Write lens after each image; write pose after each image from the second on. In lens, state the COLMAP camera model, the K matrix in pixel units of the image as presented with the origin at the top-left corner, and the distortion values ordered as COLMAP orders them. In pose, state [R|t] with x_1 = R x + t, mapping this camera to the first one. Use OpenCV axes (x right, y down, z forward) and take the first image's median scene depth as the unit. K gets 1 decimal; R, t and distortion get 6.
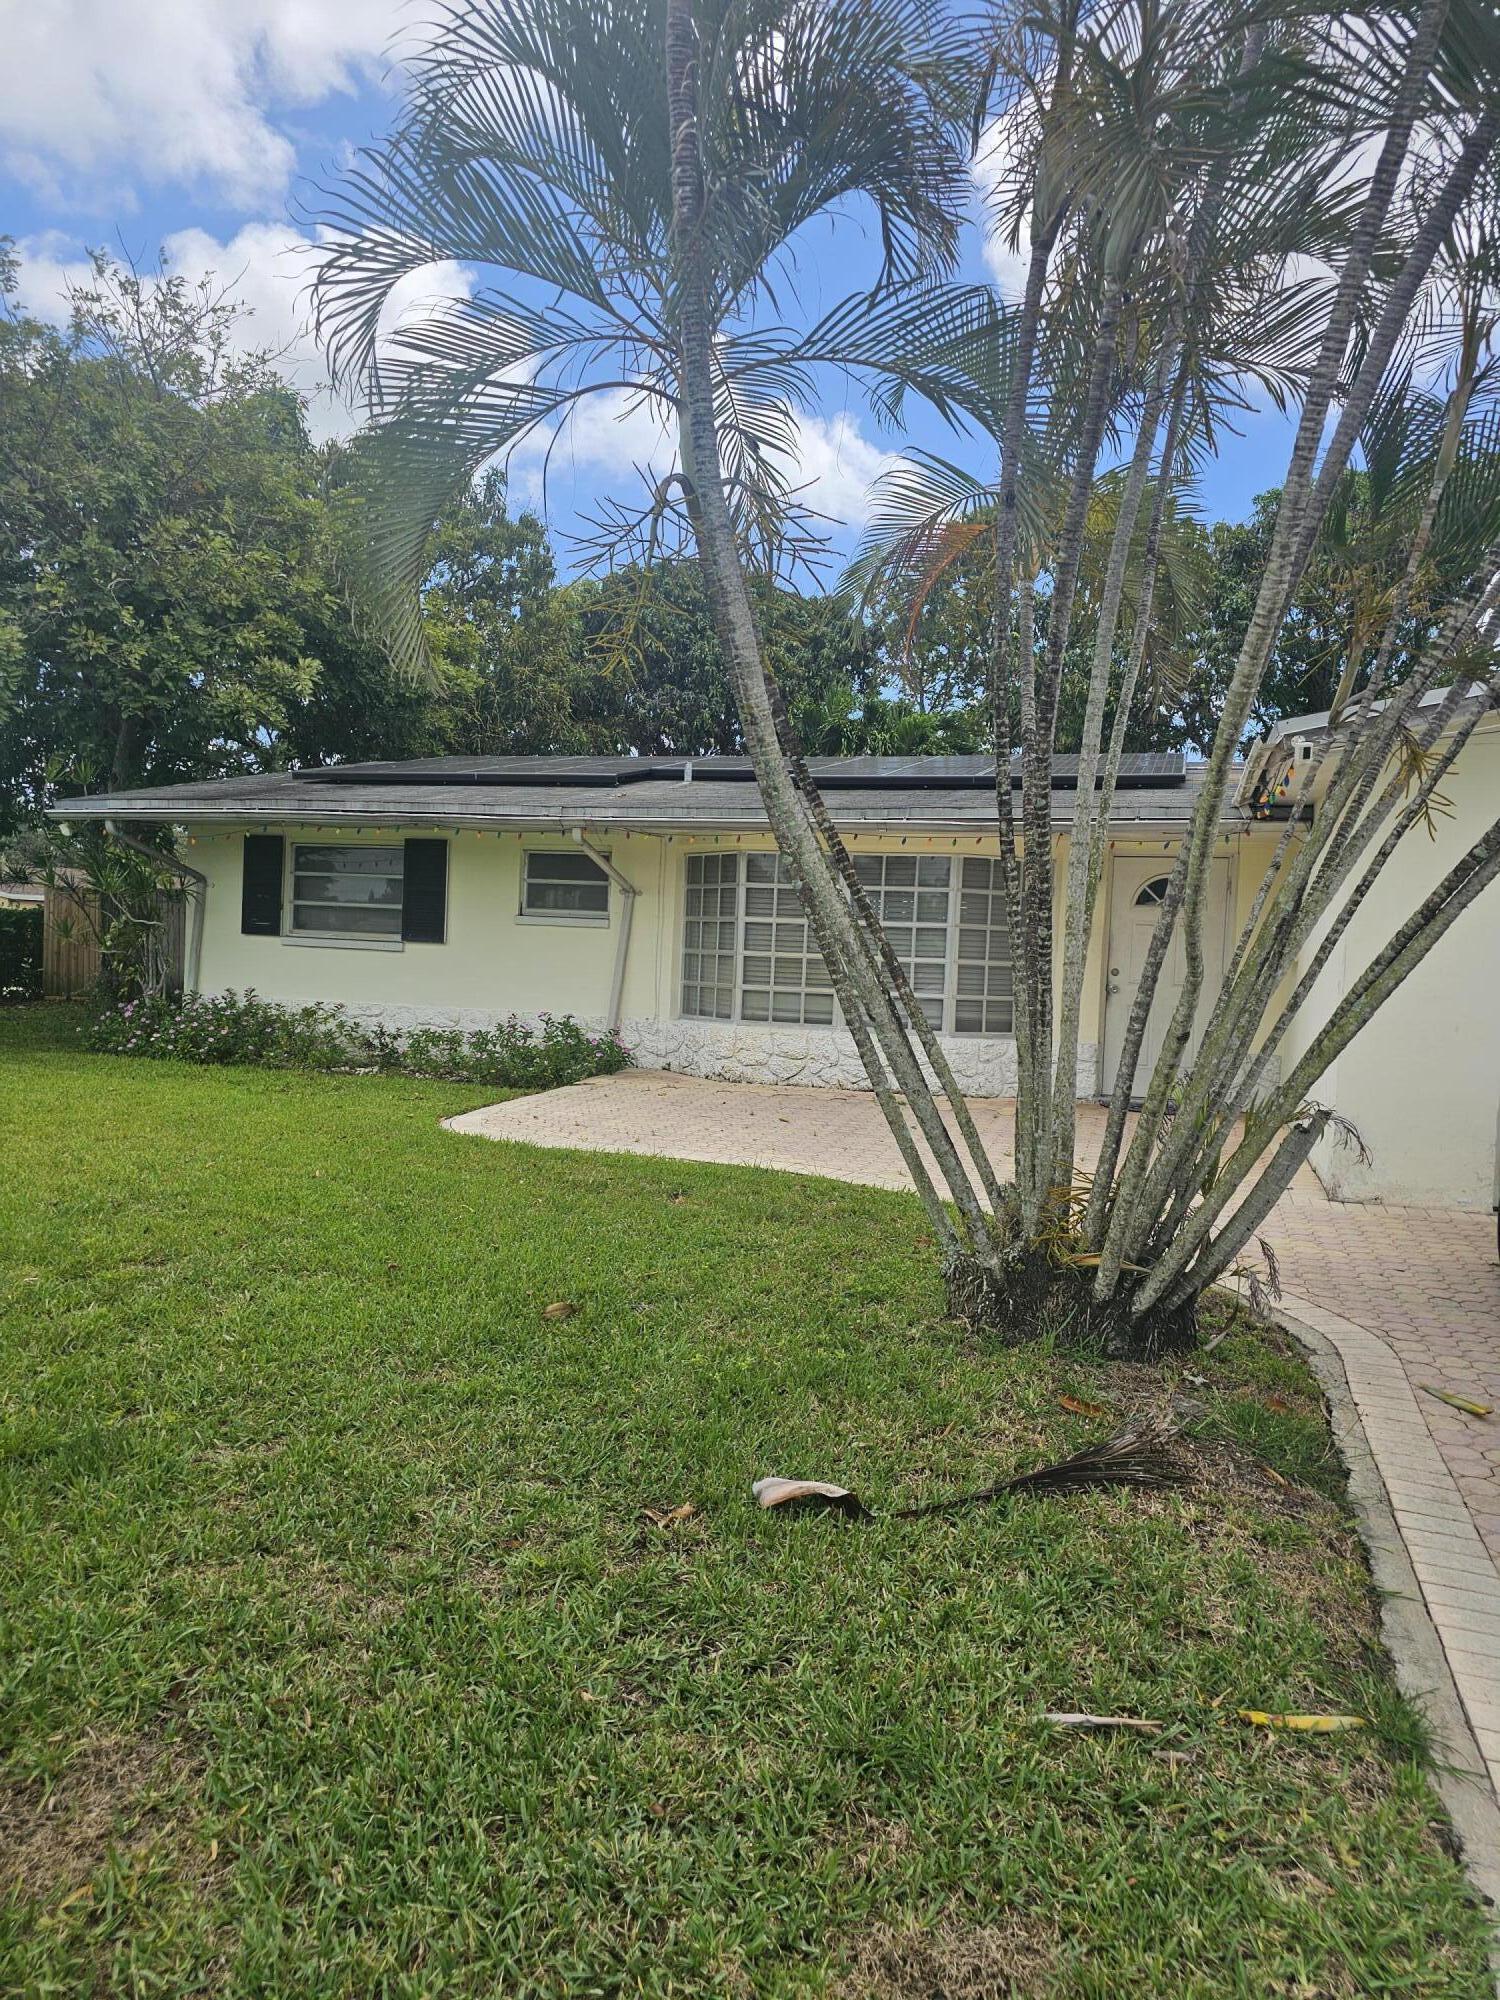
lens RADIAL K [[1349.3, 0, 756.4], [0, 1349.3, 1011.4], [0, 0, 1]] dist [0.078467, -0.065408]
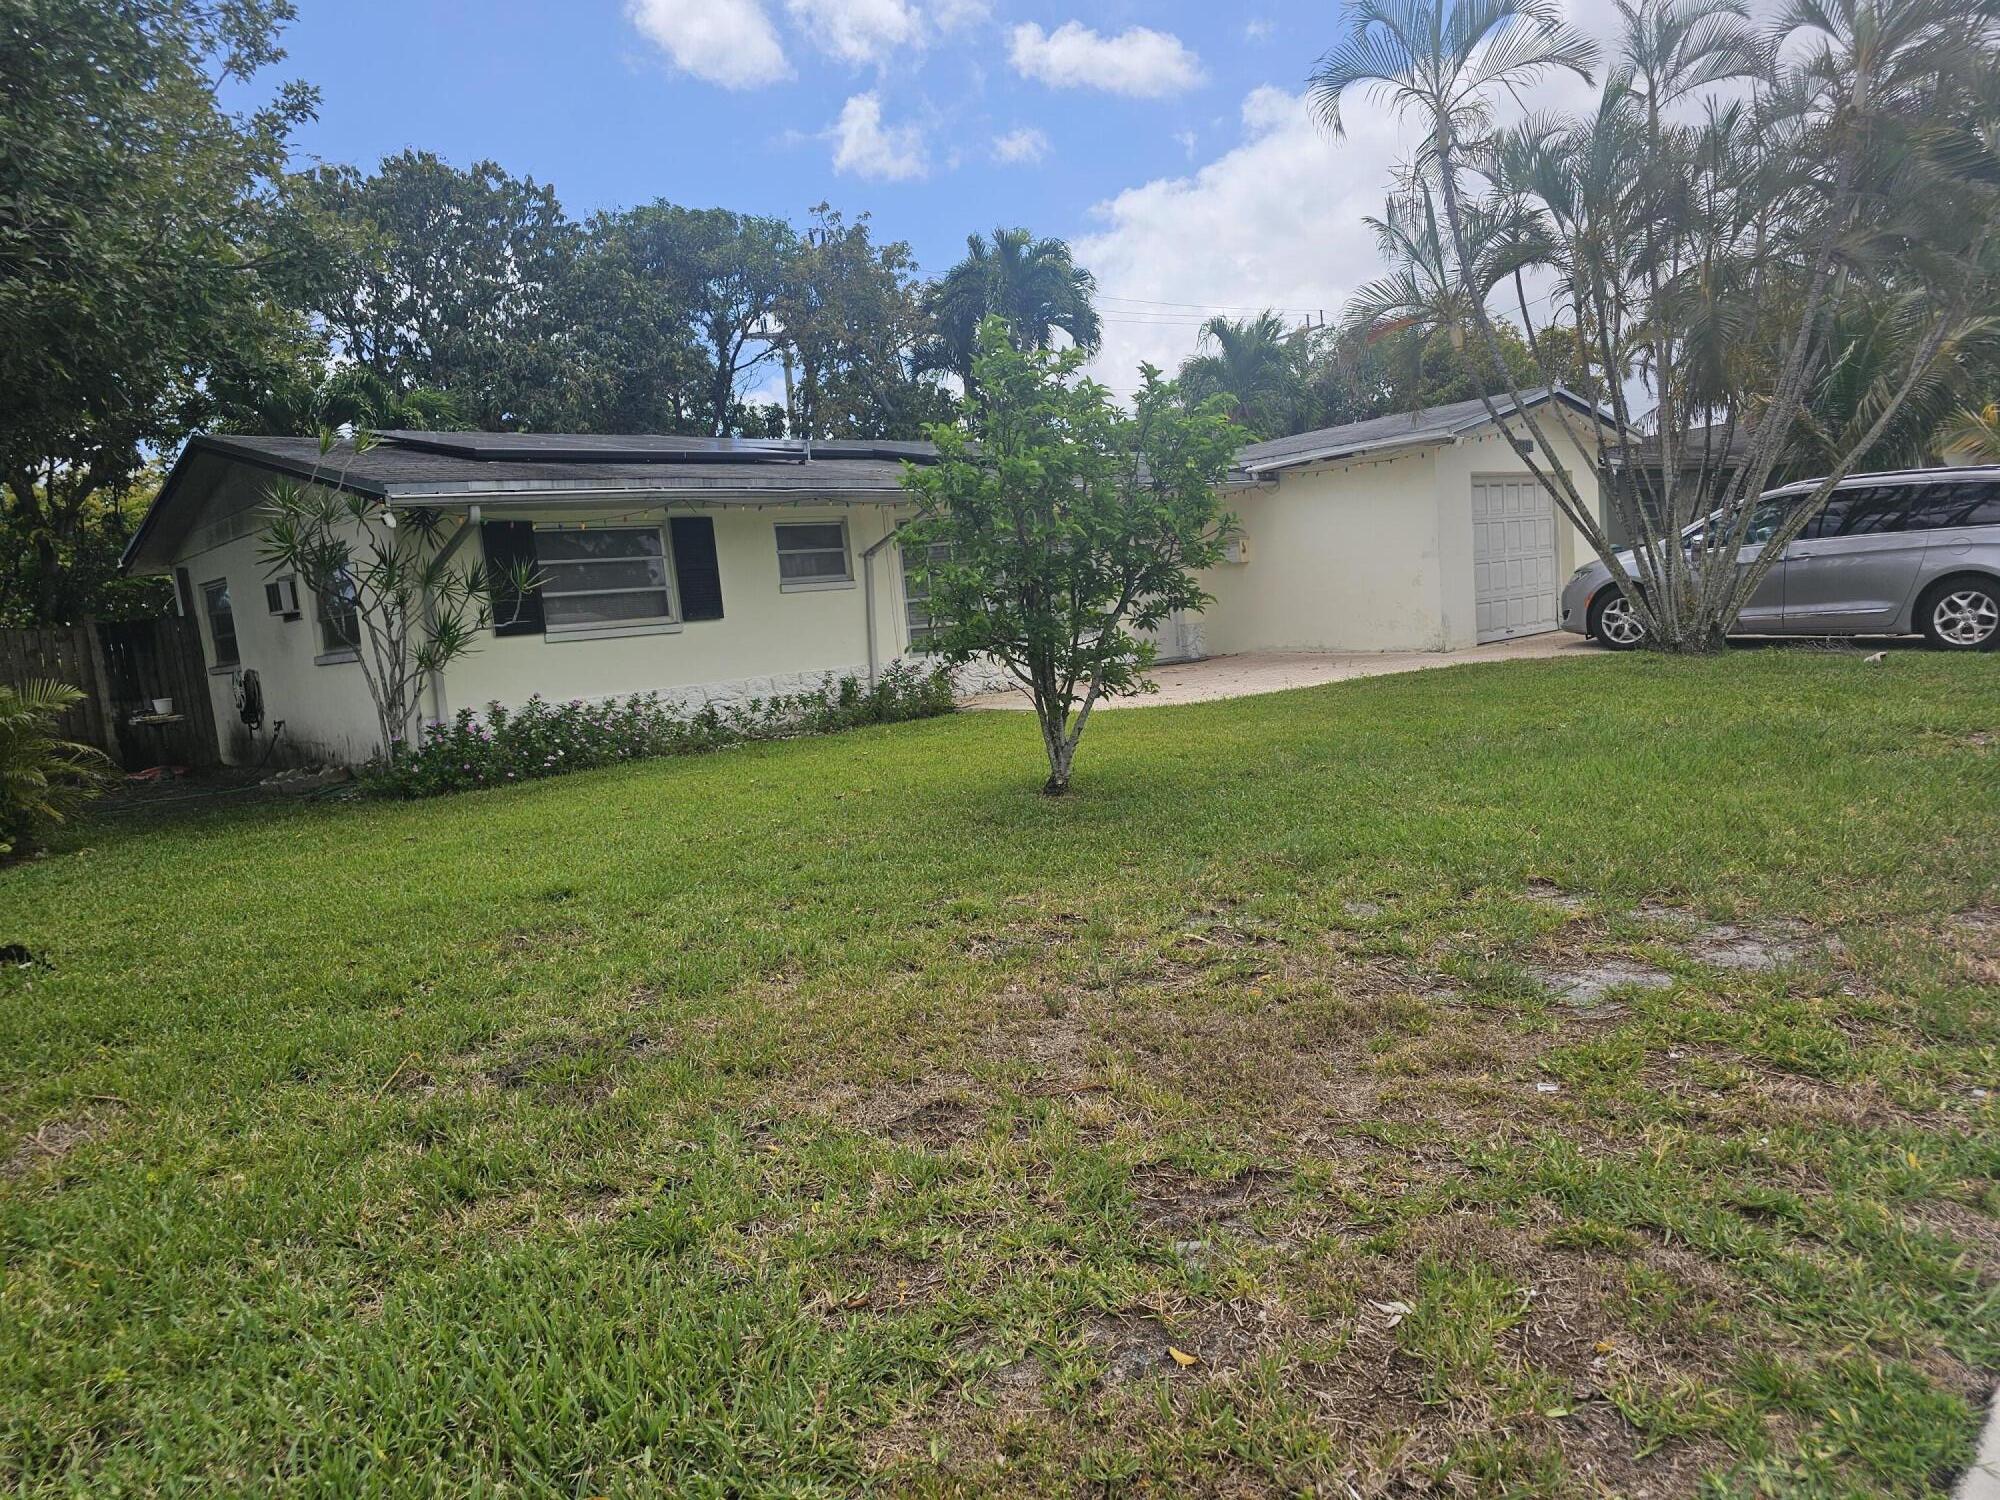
lens RADIAL K [[1356.7, 0, 1074.0], [0, 1356.7, 741.1], [0, 0, 1]] dist [0.076307, -0.093042]
pose [[0.462438, -0.177517, 0.868700, -1.033955], [0.155391, 0.980815, 0.117708, -0.041158], [-0.872929, 0.080555, 0.481150, 0.289272]]
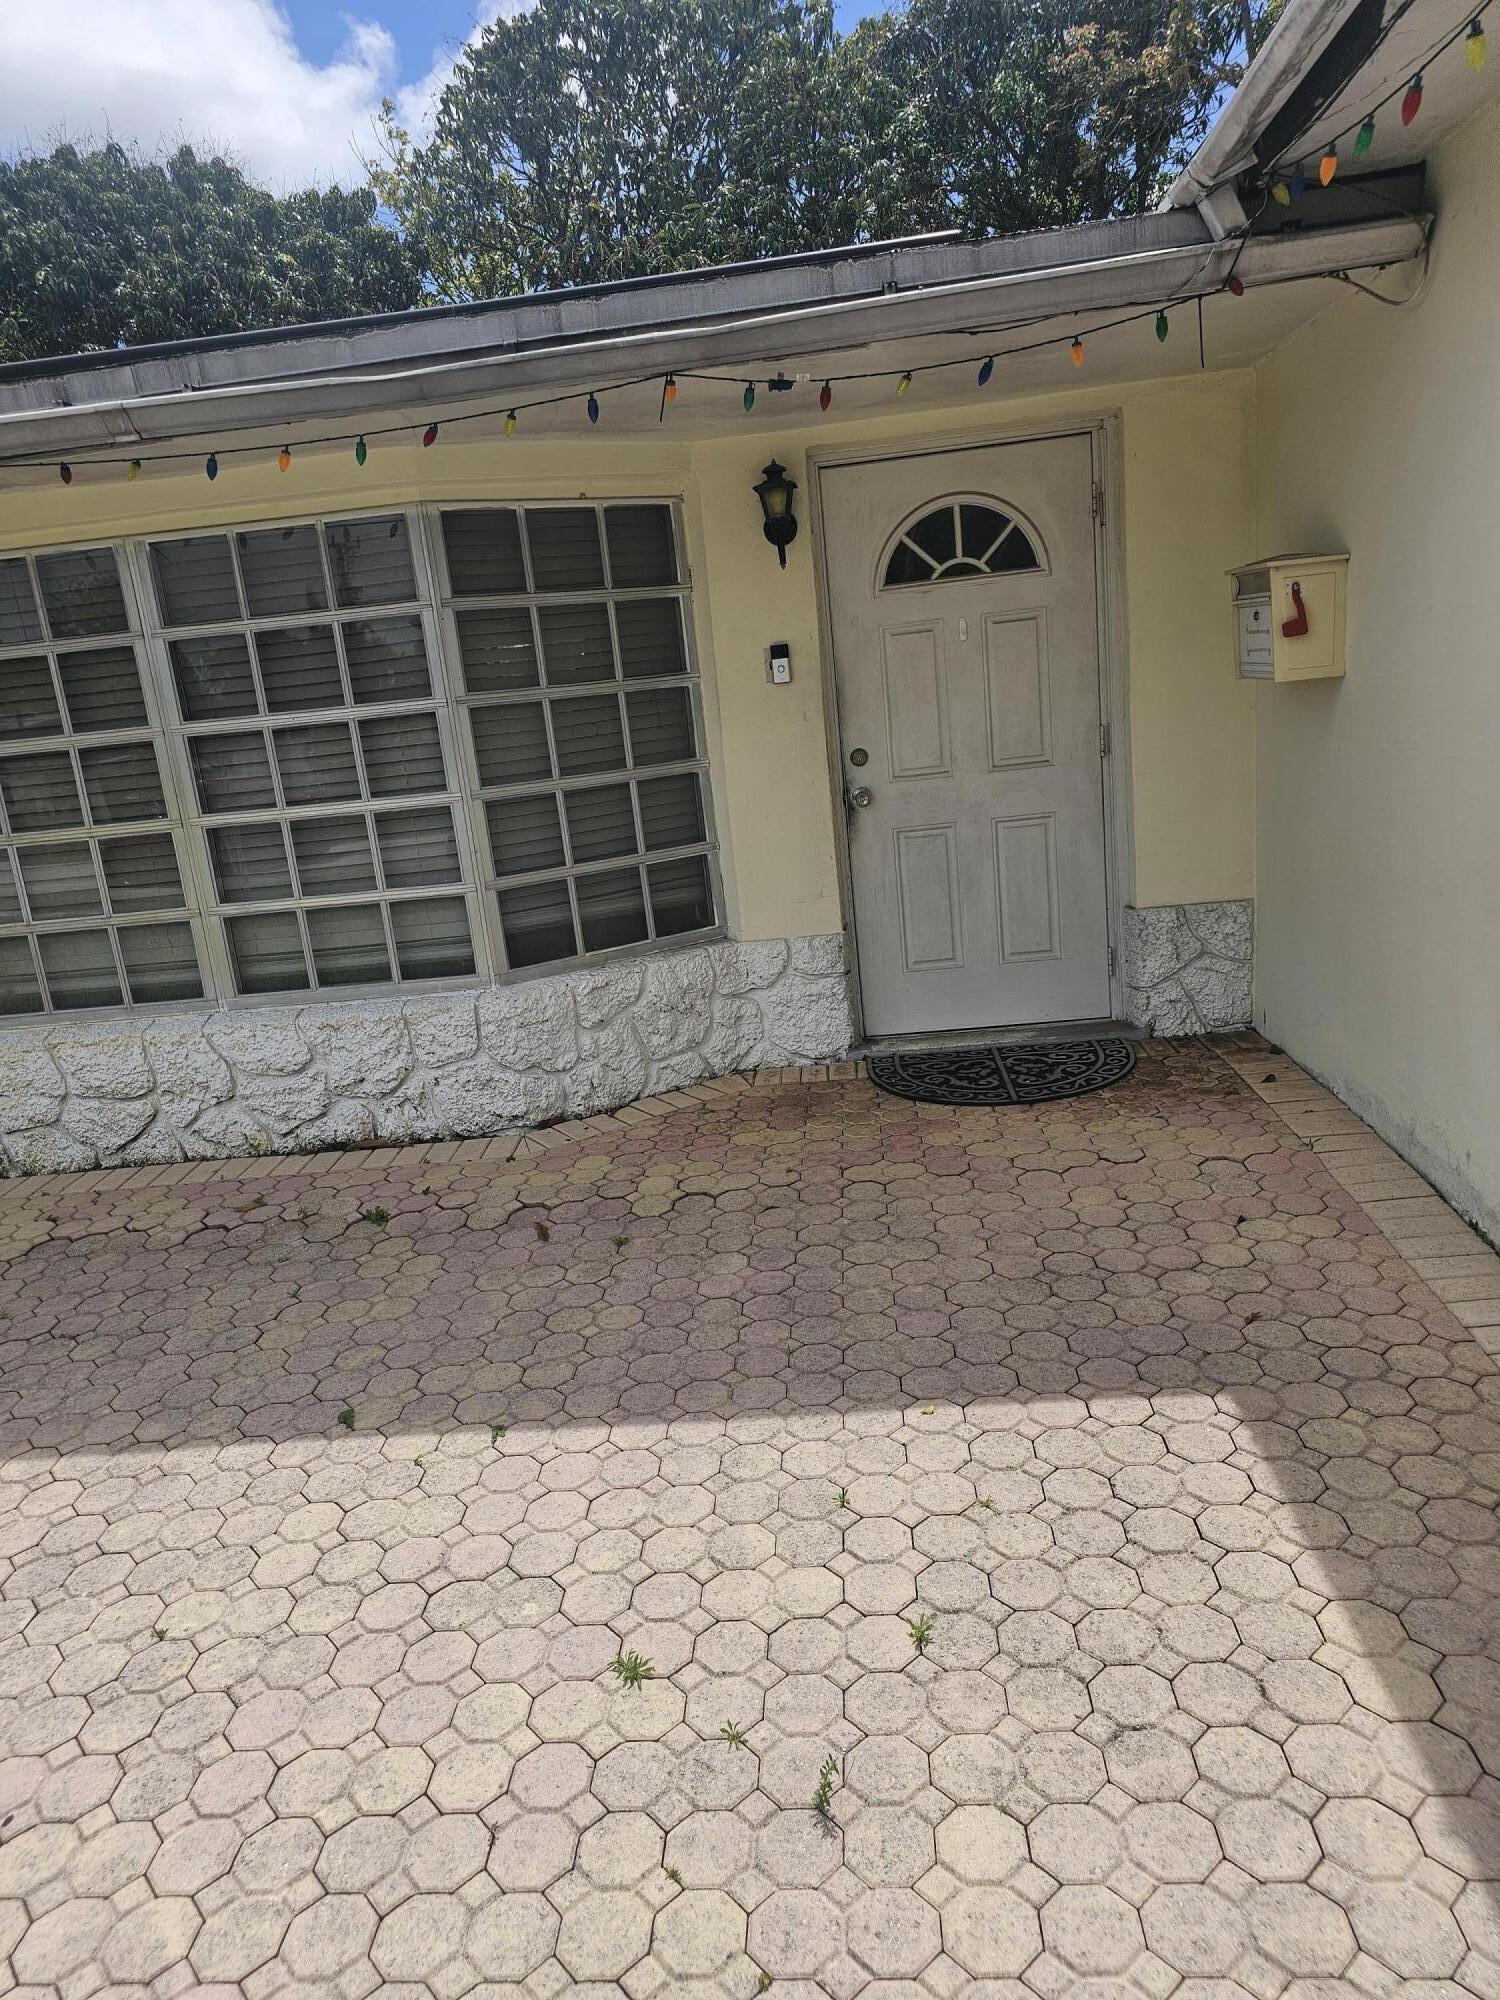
lens RADIAL K [[1343.7, 0, 736.6], [0, 1343.7, 1002.2], [0, 0, 1]] dist [0.030436, 0.001963]
pose [[0.968441, -0.185153, 0.166852, 0.126871], [0.151881, 0.969185, 0.193942, -0.037673], [-0.197620, -0.162480, 0.966720, 0.527790]]
